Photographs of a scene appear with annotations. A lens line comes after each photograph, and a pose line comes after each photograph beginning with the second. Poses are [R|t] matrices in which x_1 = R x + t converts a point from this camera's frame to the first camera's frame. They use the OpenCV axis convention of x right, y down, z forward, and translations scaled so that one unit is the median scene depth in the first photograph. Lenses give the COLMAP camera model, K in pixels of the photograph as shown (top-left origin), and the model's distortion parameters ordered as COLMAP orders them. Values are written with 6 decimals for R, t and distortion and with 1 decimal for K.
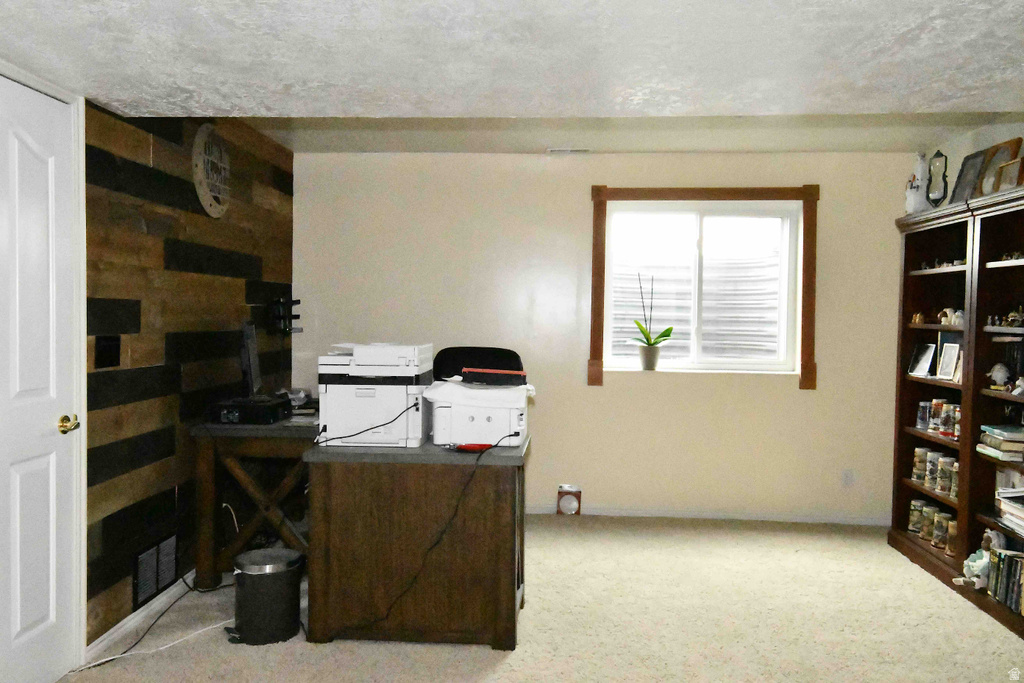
lens RADIAL K [[834.0, 0, 506.8], [0, 834.0, 338.6], [0, 0, 1]] dist [0.046727, -0.021127]
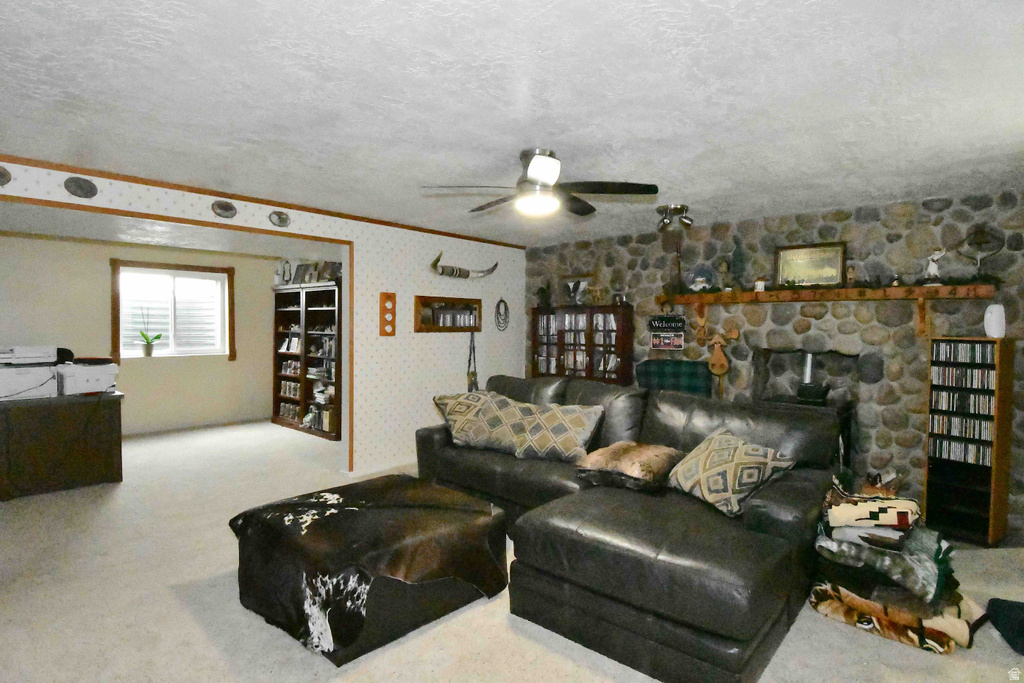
lens RADIAL K [[537.8, 0, 504.5], [0, 537.8, 337.1], [0, 0, 1]] dist [-0.003744, -0.001054]
pose [[0.625470, -0.026049, 0.779813, -0.364429], [0.023255, 0.999621, 0.014740, -0.006472], [-0.779901, 0.008915, 0.625839, -0.541501]]
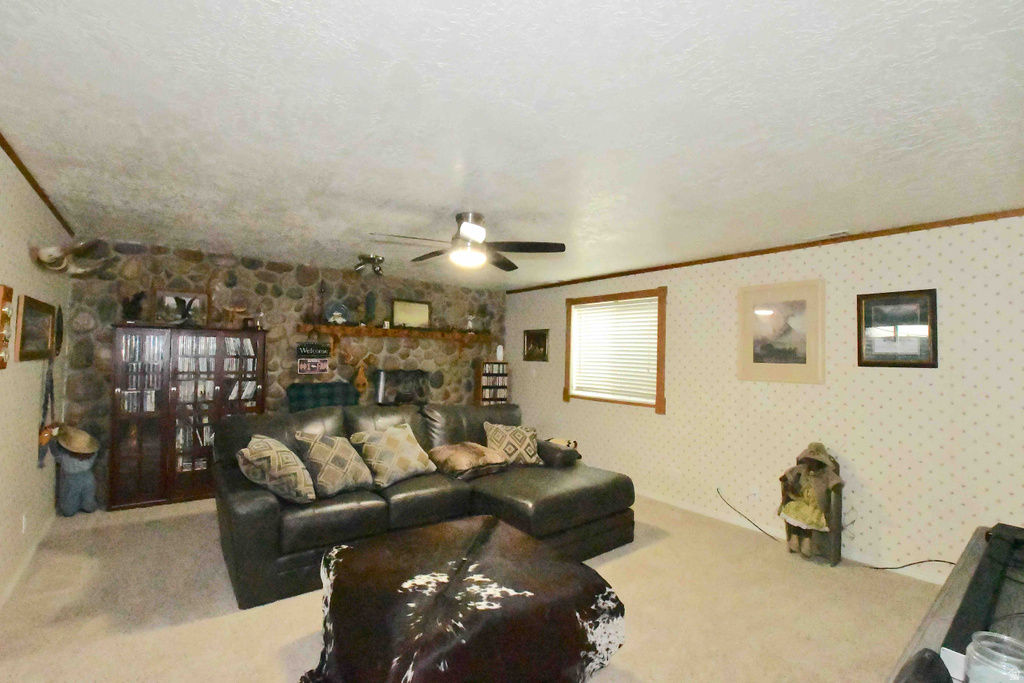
lens RADIAL K [[456.2, 0, 511.9], [0, 456.2, 338.7], [0, 0, 1]] dist [0.000160, -0.000994]
pose [[-0.674519, -0.002683, 0.738252, -0.368125], [-0.012782, 0.999886, -0.008045, -0.037244], [-0.738147, -0.014863, -0.674477, 0.355487]]
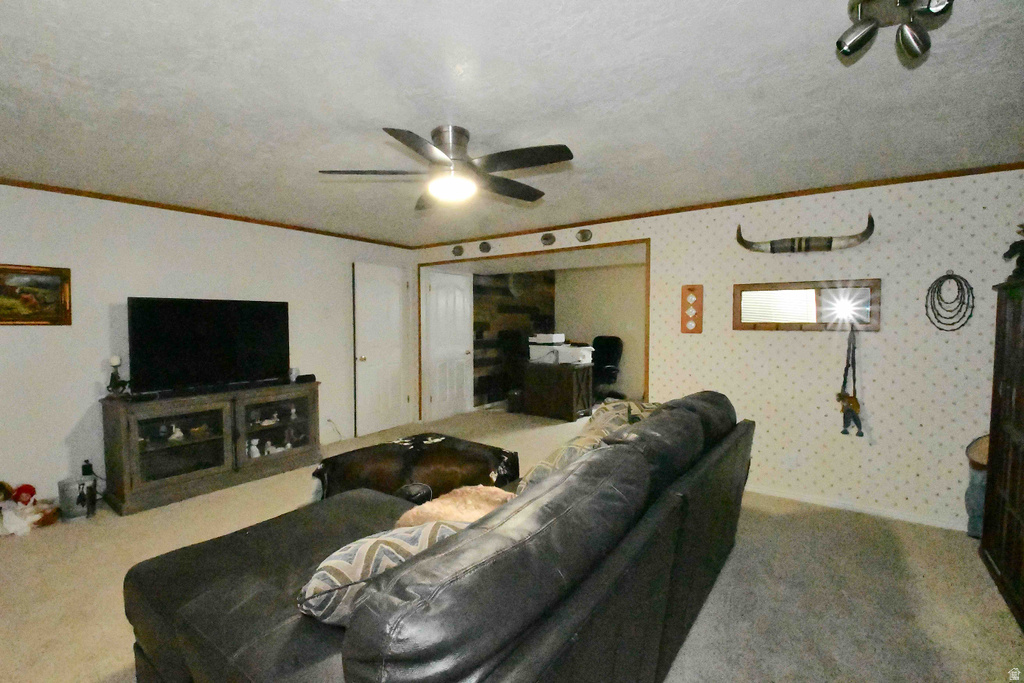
lens RADIAL K [[456.2, 0, 507.4], [0, 456.2, 344.3], [0, 0, 1]] dist [0.000160, -0.000994]
pose [[0.830321, 0.014893, -0.557086, 0.662121], [-0.001447, 0.999697, 0.024569, 0.003469], [0.557283, -0.019594, 0.830091, -0.565818]]
